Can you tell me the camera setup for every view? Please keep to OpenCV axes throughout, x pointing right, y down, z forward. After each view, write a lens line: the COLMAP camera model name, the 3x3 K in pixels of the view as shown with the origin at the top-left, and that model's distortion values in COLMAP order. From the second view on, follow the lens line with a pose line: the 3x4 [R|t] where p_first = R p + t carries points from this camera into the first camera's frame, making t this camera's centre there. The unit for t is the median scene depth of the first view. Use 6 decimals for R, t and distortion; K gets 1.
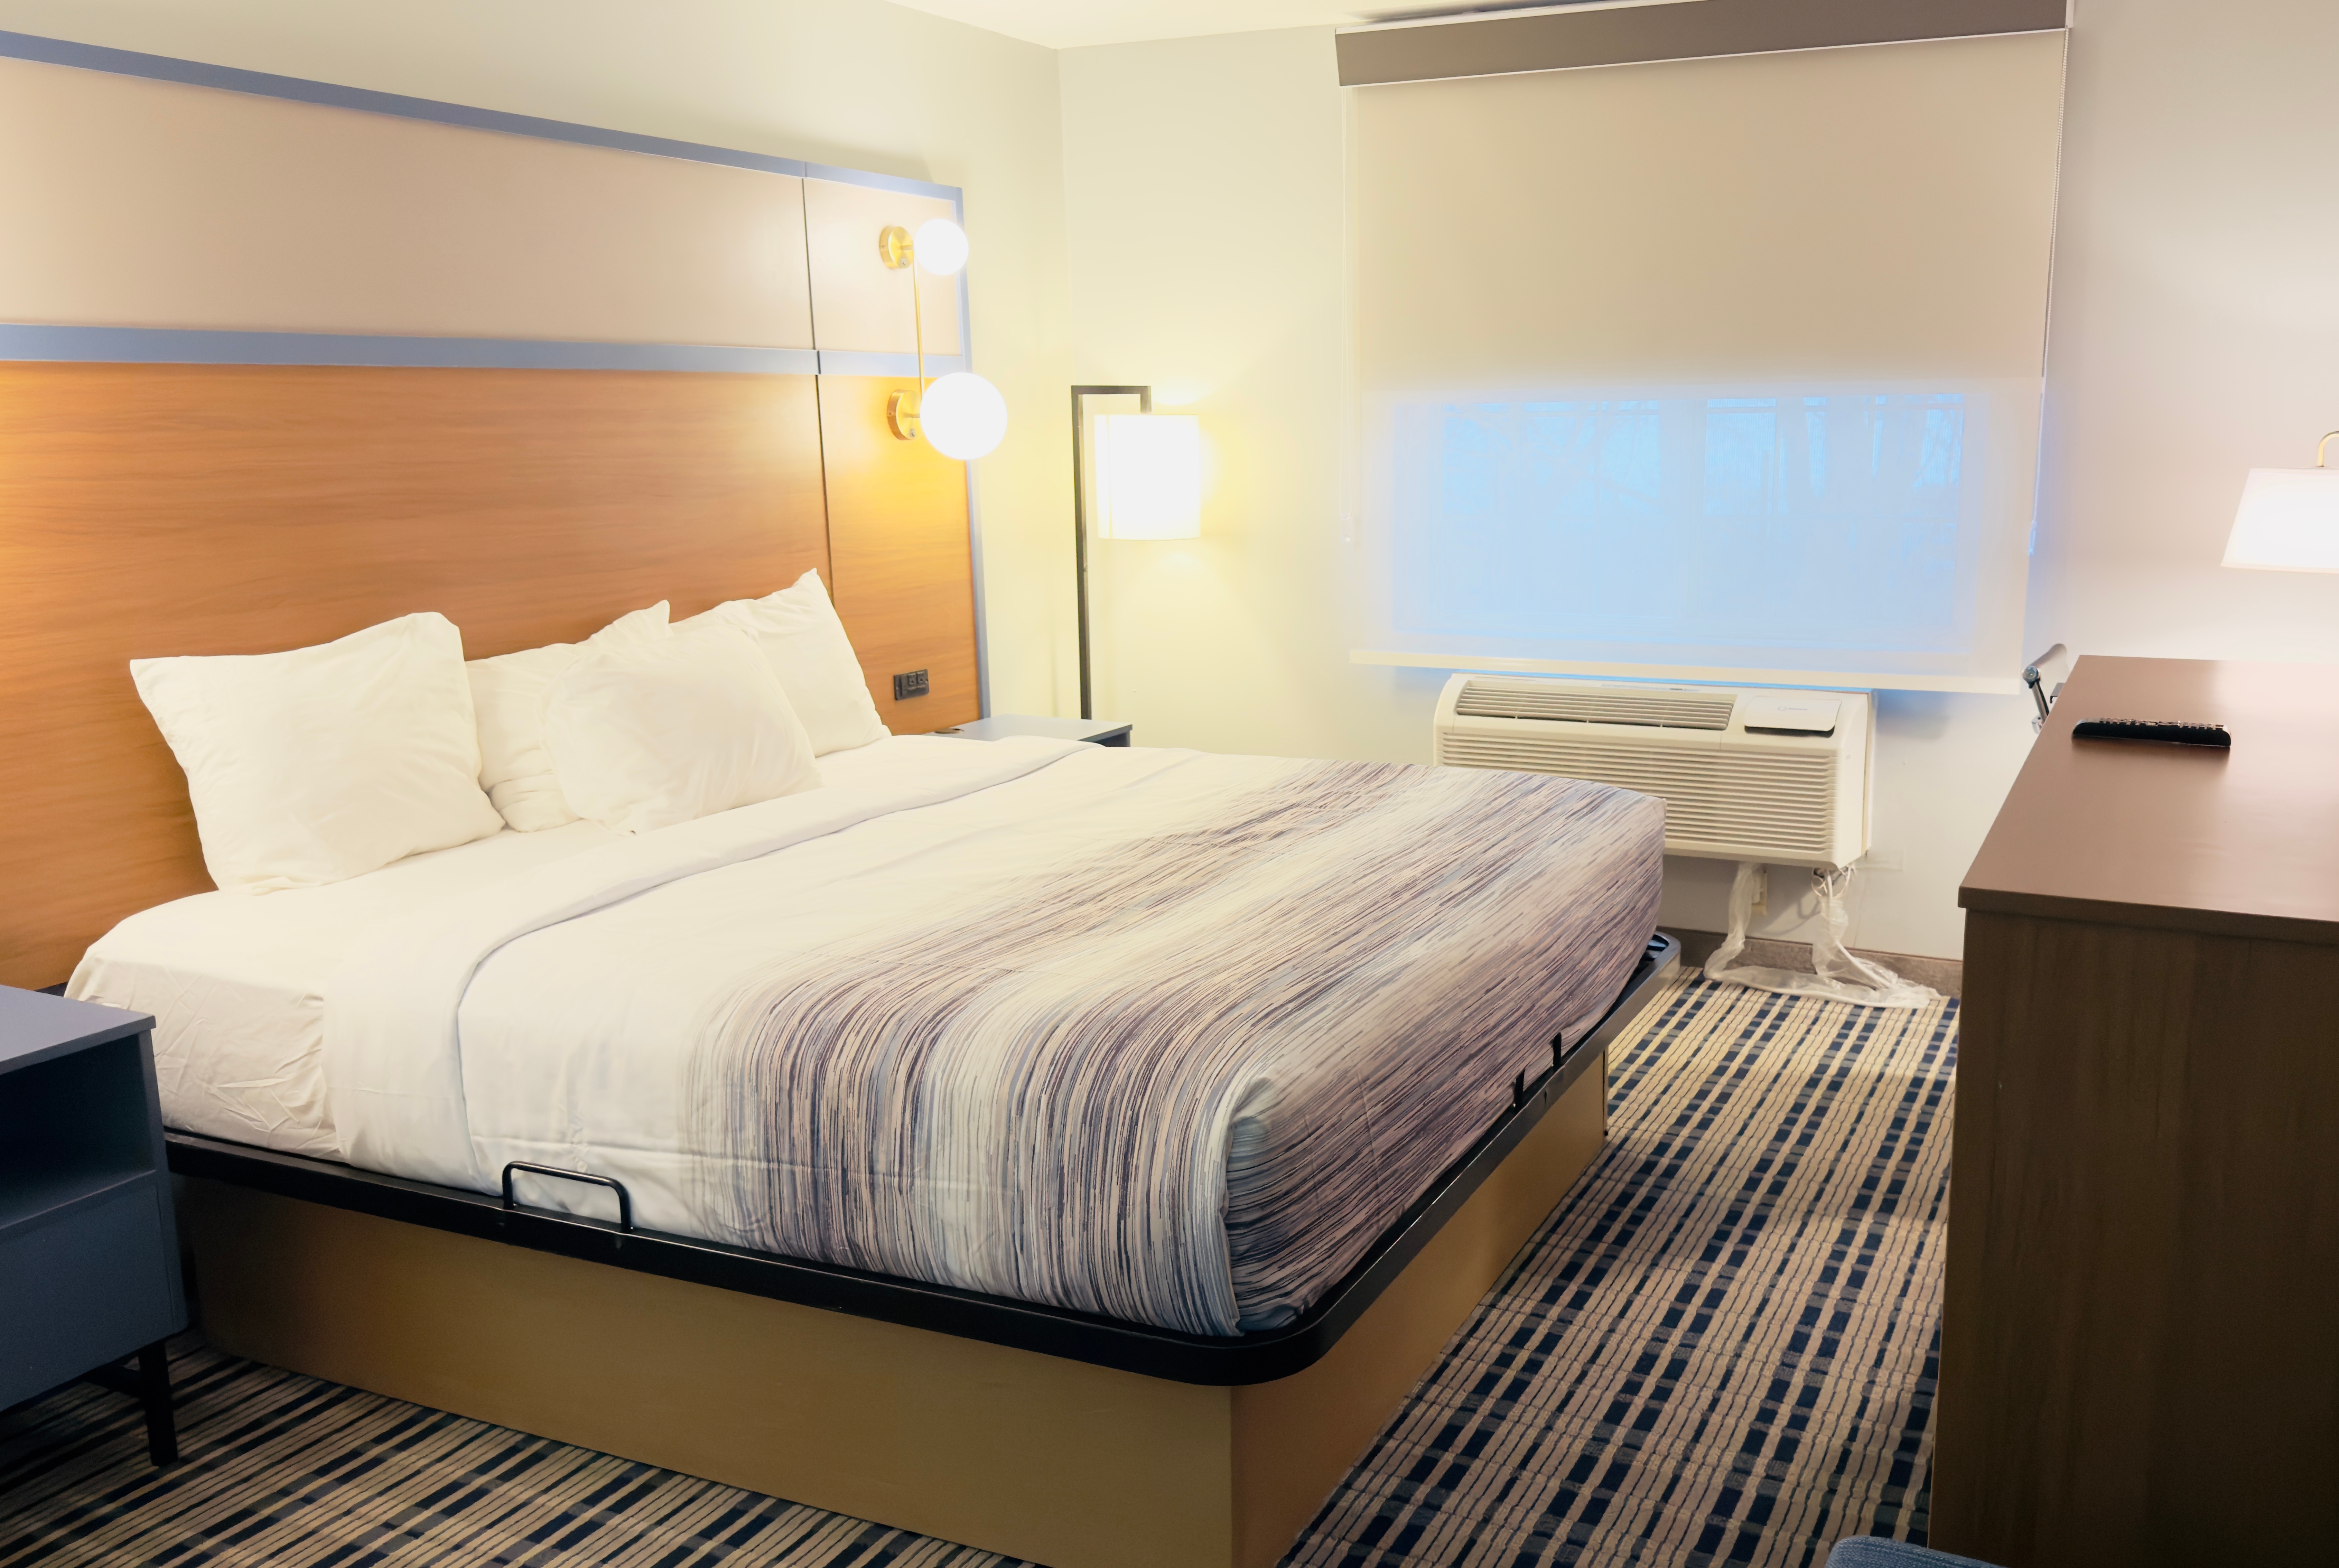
lens RADIAL K [[1894.8, 0, 1178.0], [0, 1894.8, 779.5], [0, 0, 1]] dist [0.057131, -0.036369]
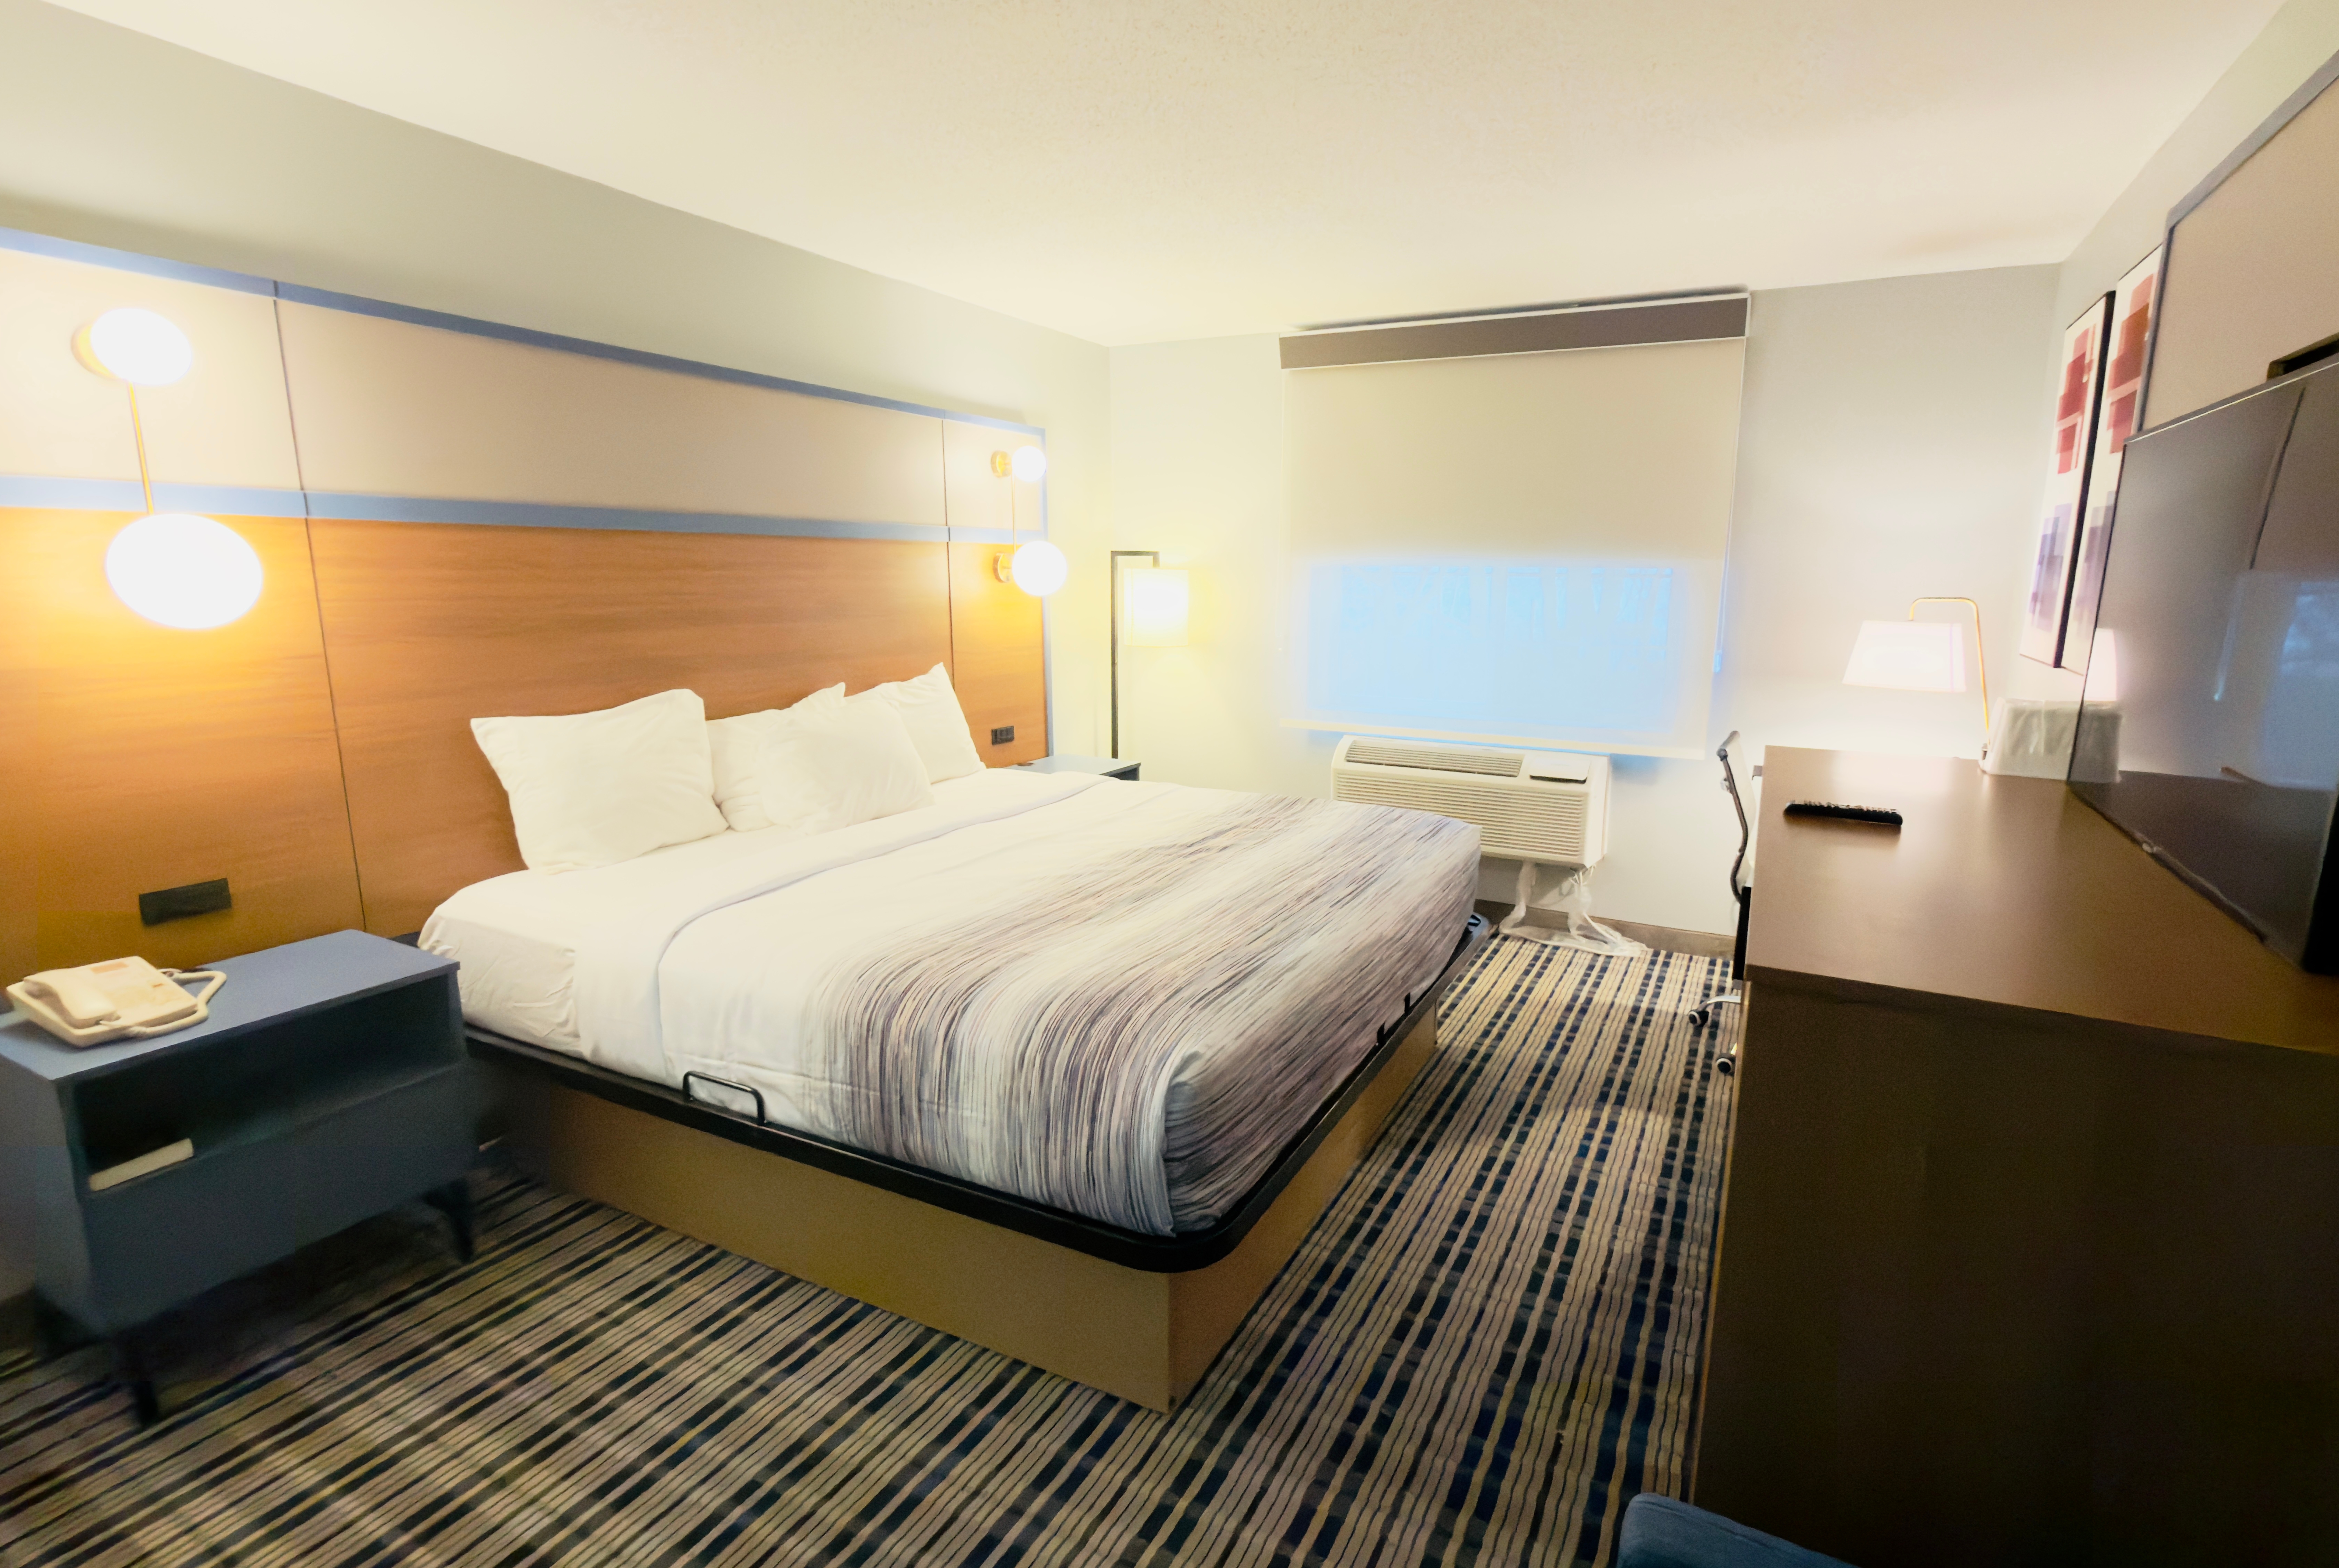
lens RADIAL K [[1071.4, 0, 1162.5], [0, 1071.4, 776.5], [0, 0, 1]] dist [-0.002318, 0.000488]
pose [[0.999402, 0.023498, -0.025382, 0.027479], [-0.023500, 0.999724, 0.000200, -0.030899], [0.025380, 0.000396, 0.999678, 0.167665]]
